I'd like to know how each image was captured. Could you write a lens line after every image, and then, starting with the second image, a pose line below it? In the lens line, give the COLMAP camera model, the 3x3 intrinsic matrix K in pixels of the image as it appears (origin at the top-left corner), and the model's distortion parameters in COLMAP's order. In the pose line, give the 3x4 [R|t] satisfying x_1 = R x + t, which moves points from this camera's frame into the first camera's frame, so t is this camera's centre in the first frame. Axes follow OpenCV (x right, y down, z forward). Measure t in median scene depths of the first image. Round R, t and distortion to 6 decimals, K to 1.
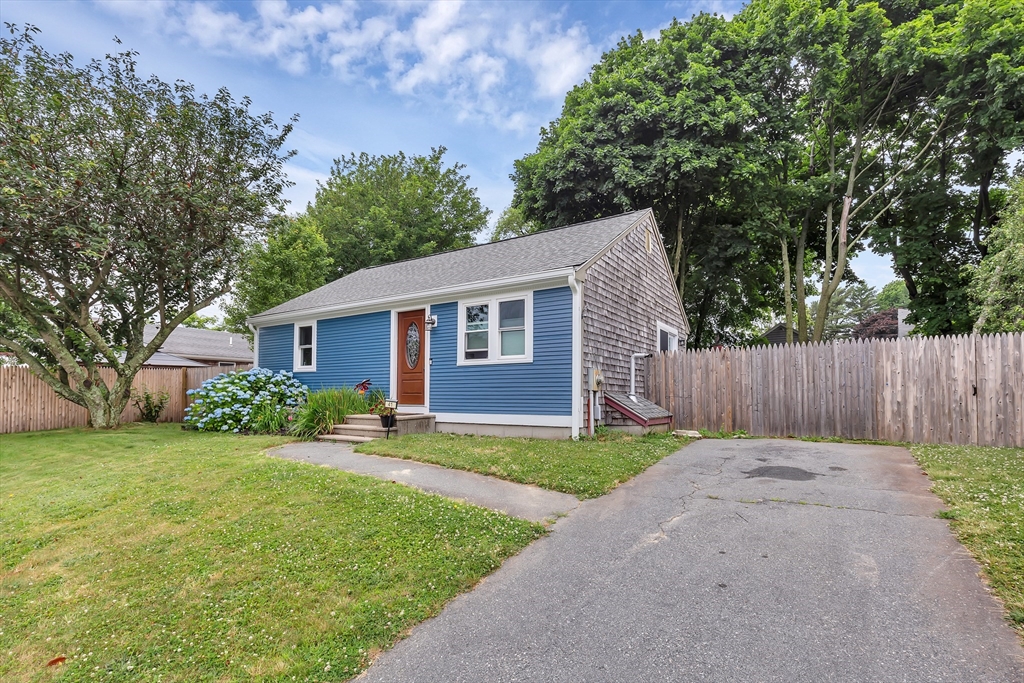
lens RADIAL K [[474.3, 0, 511.4], [0, 474.3, 391.1], [0, 0, 1]] dist [0.002378, 0.000214]
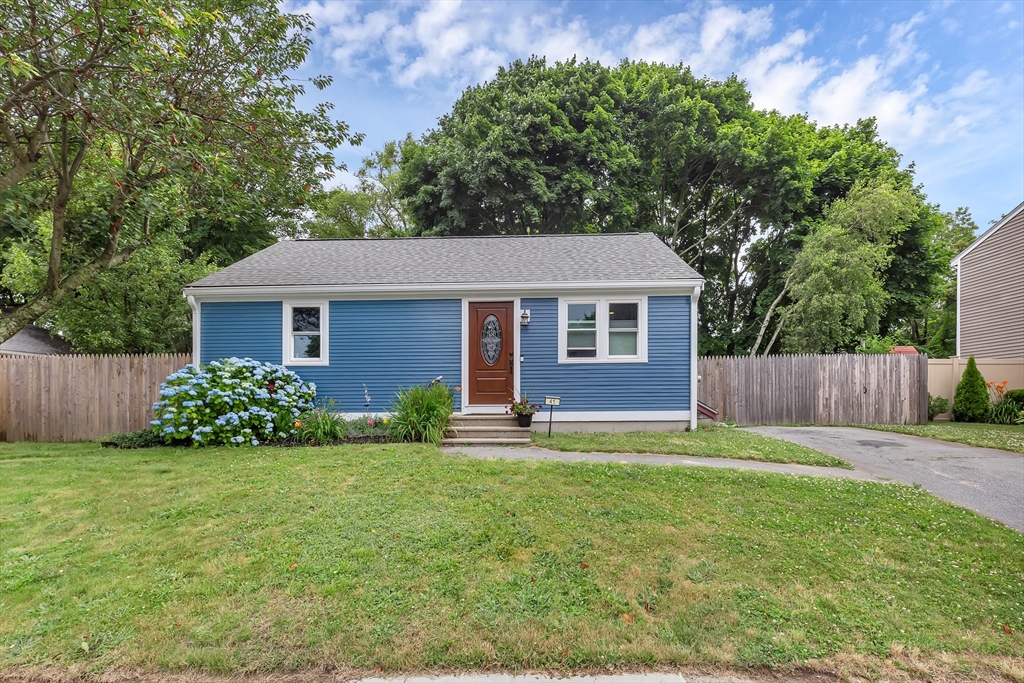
lens RADIAL K [[483.8, 0, 511.9], [0, 483.8, 401.4], [0, 0, 1]] dist [0.000037, -0.000046]
pose [[0.858499, -0.006316, 0.512776, -0.714150], [0.002345, 0.999962, 0.008391, 0.016603], [-0.512810, -0.006001, 0.858481, 0.188869]]
